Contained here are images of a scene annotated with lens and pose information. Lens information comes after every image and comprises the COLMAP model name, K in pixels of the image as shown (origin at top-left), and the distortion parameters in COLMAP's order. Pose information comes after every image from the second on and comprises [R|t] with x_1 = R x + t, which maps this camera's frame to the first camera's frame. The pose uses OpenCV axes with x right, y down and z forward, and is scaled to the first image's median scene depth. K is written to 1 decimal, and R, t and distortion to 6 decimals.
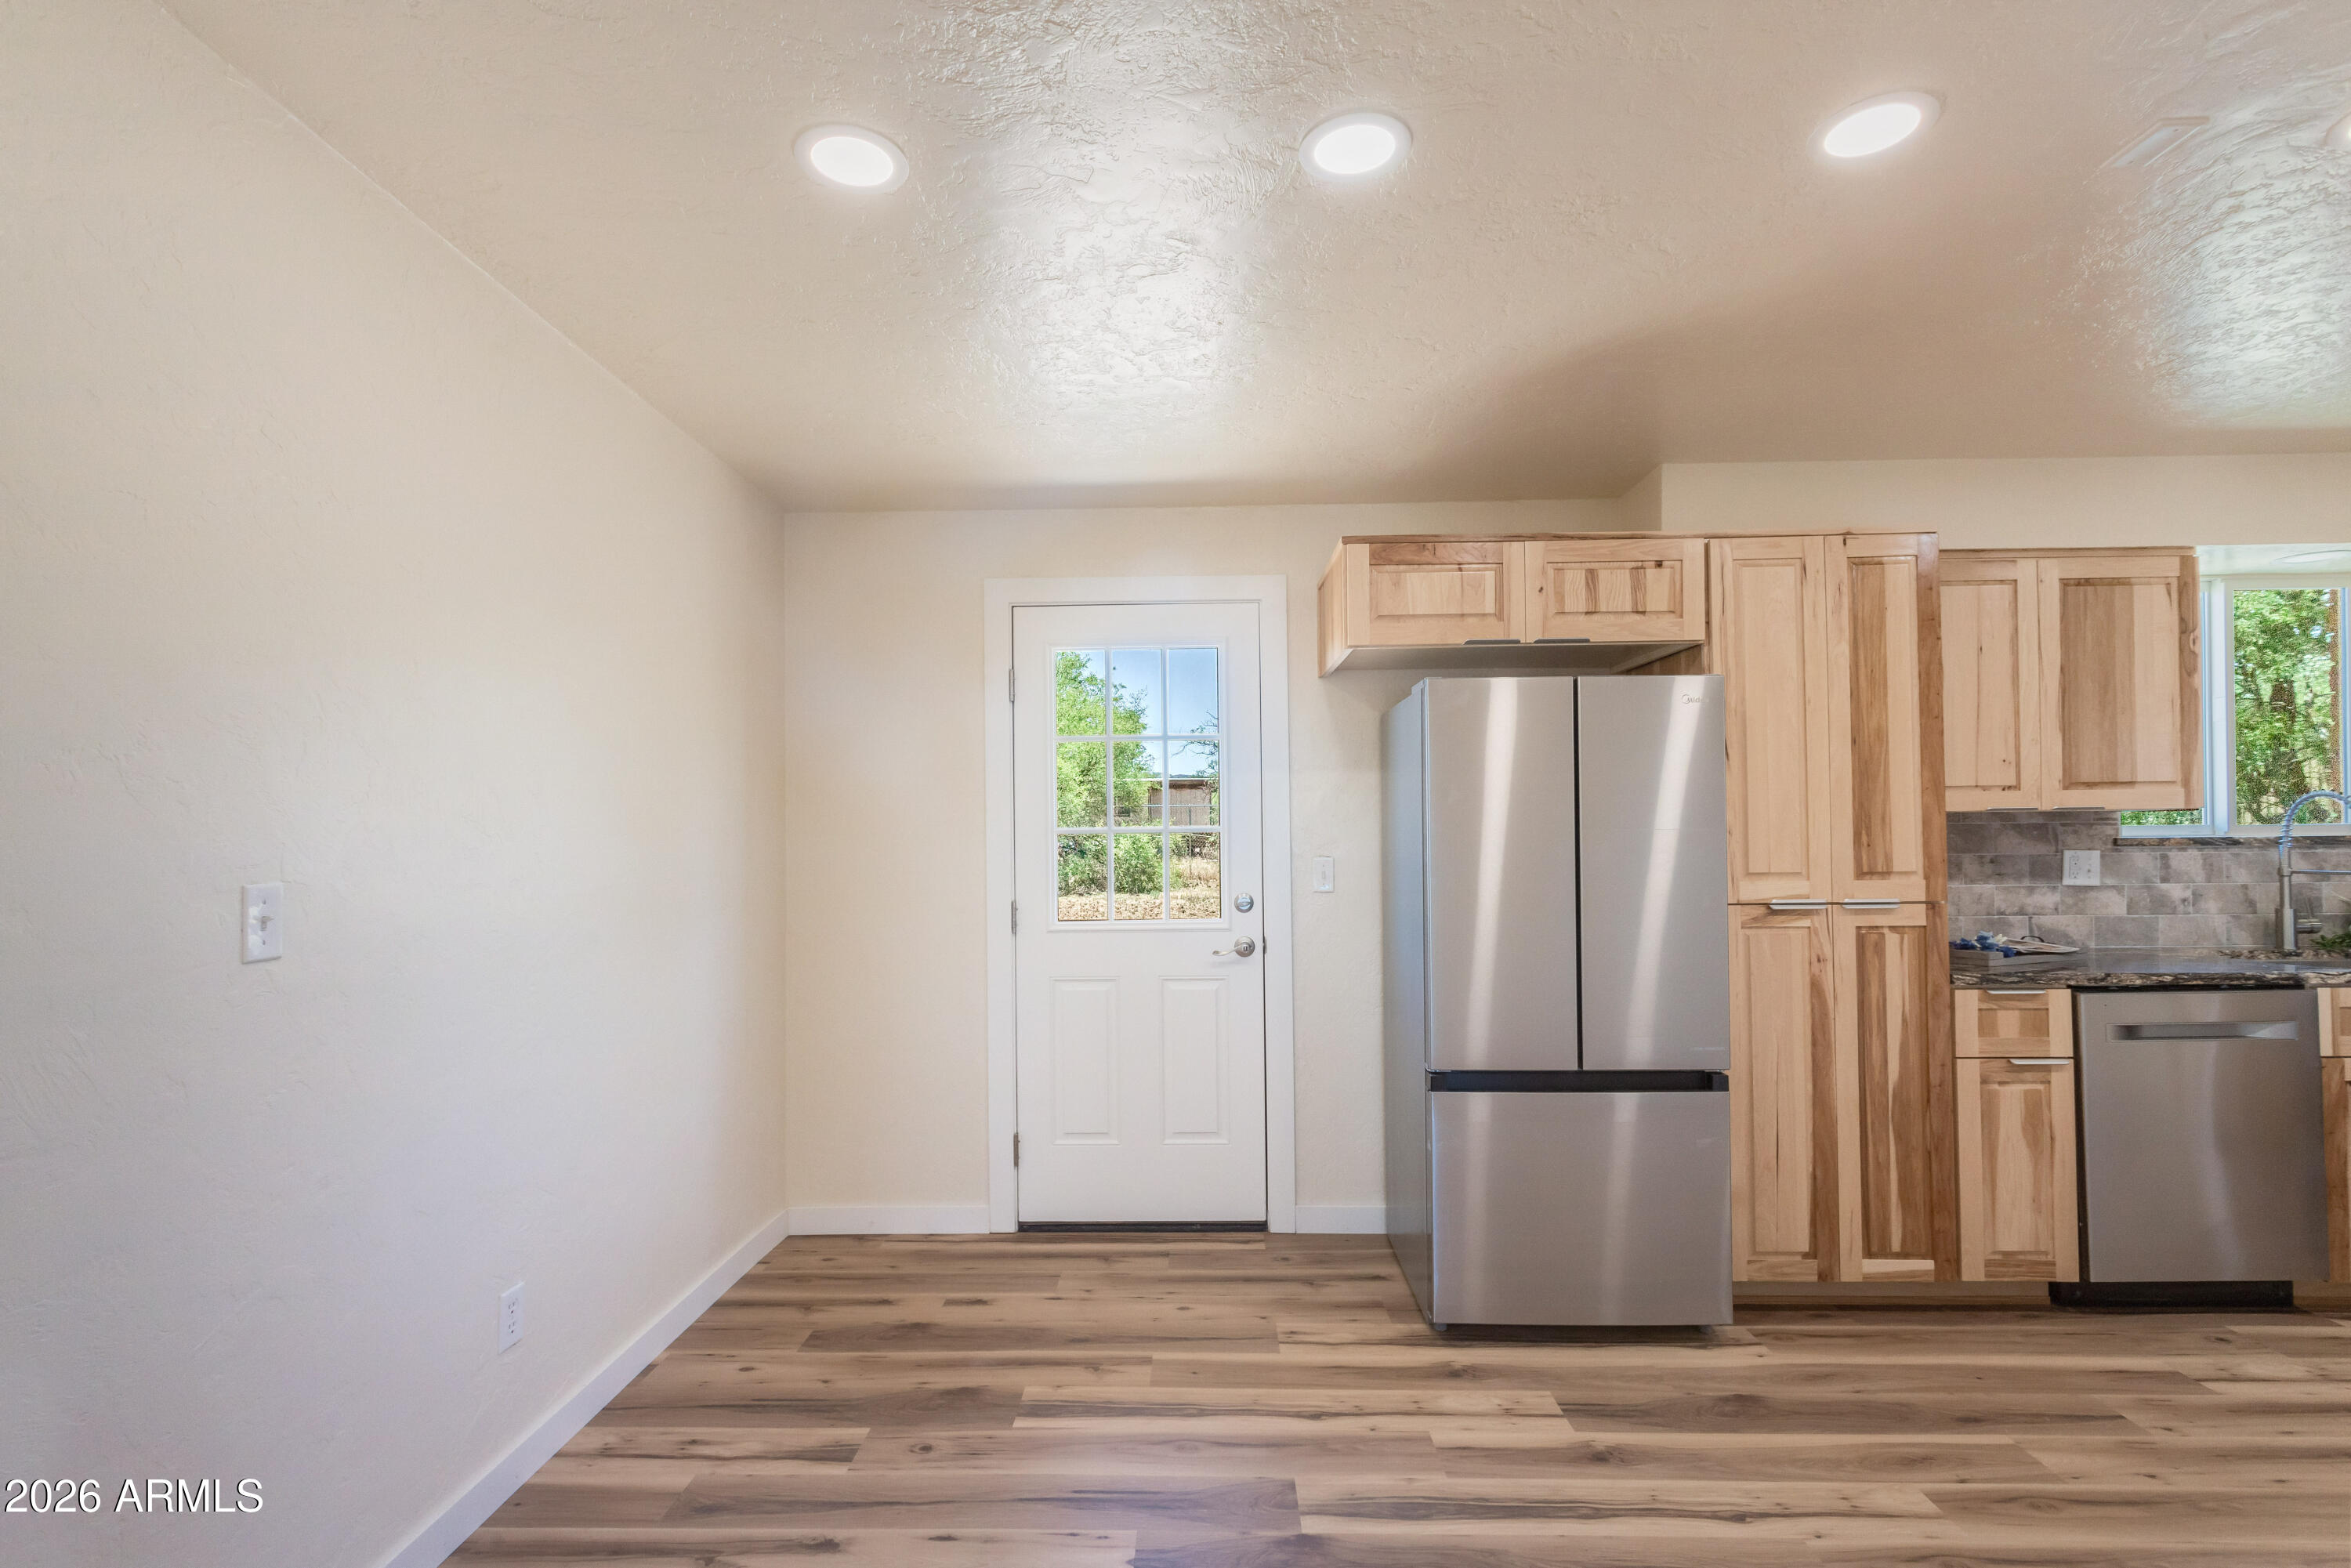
lens RADIAL K [[1117.9, 0, 1178.3], [0, 1117.9, 813.5], [0, 0, 1]] dist [0.003754, 0.001107]
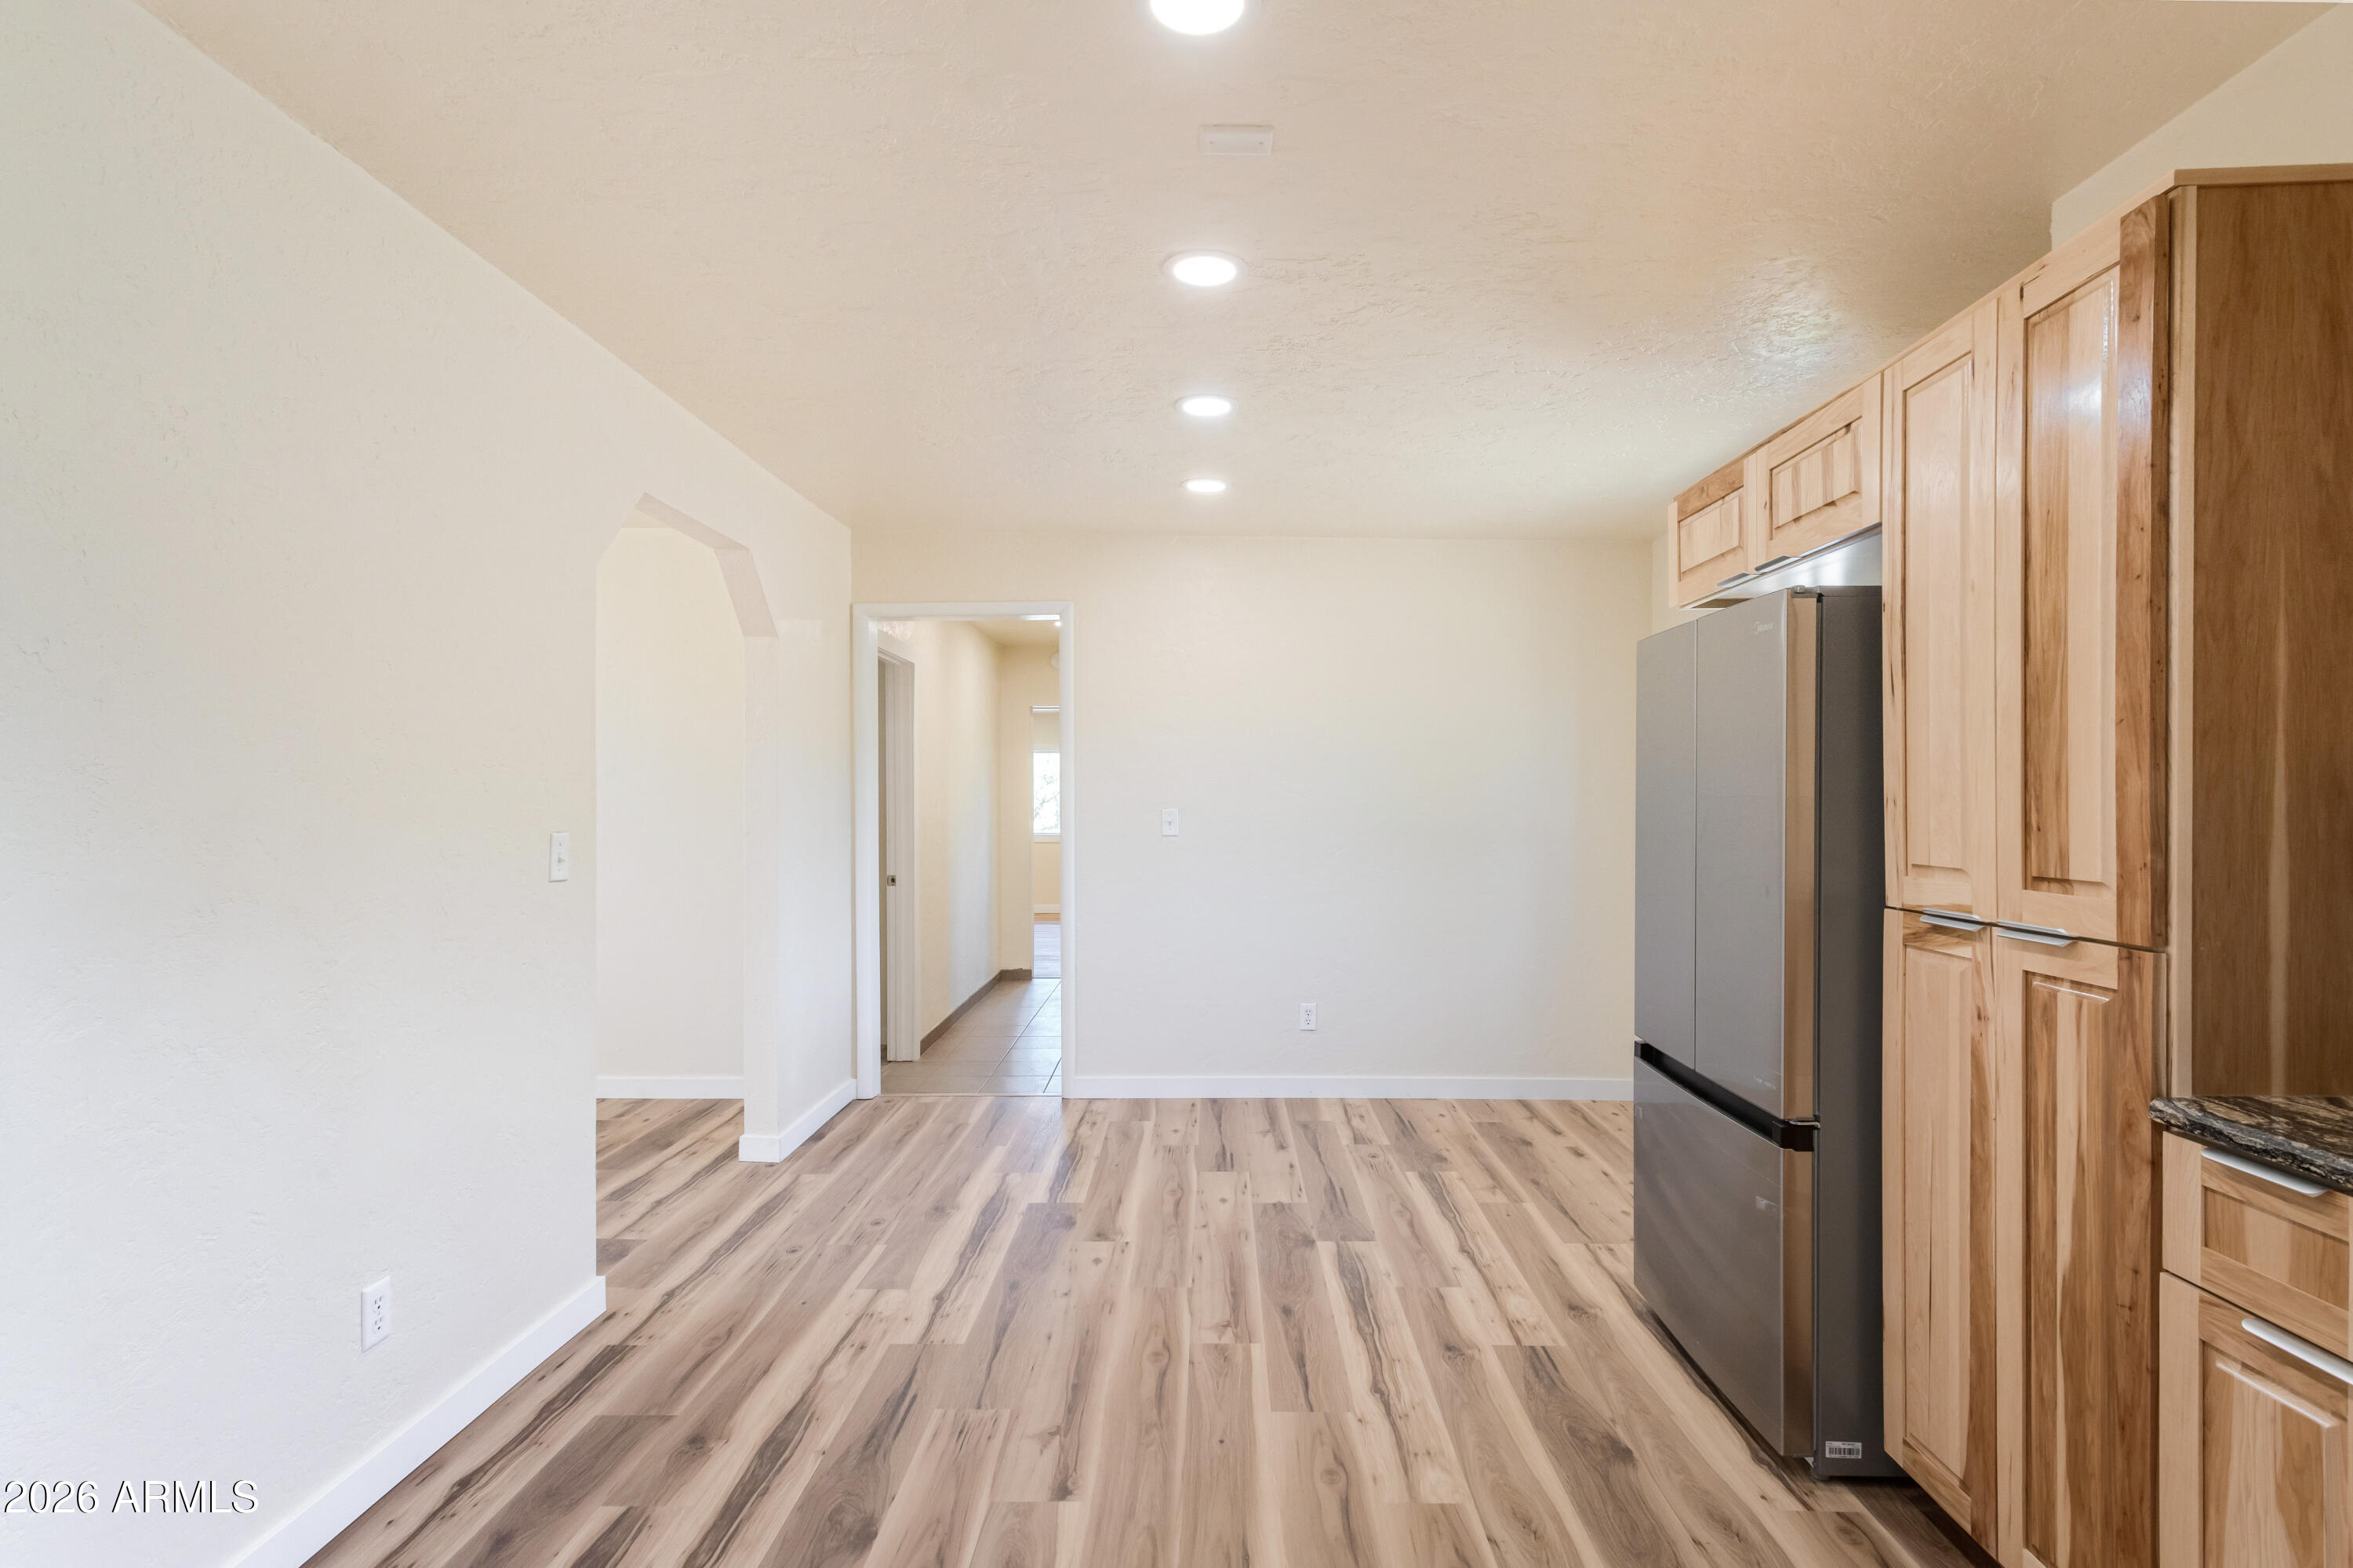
lens RADIAL K [[1125.9, 0, 1193.8], [0, 1125.9, 807.1], [0, 0, 1]] dist [0.002050, 0.000754]
pose [[0.014174, 0.020677, -0.999686, 1.171294], [0.018872, 0.999603, 0.020942, -0.002082], [0.999721, -0.019163, 0.013778, 0.571146]]
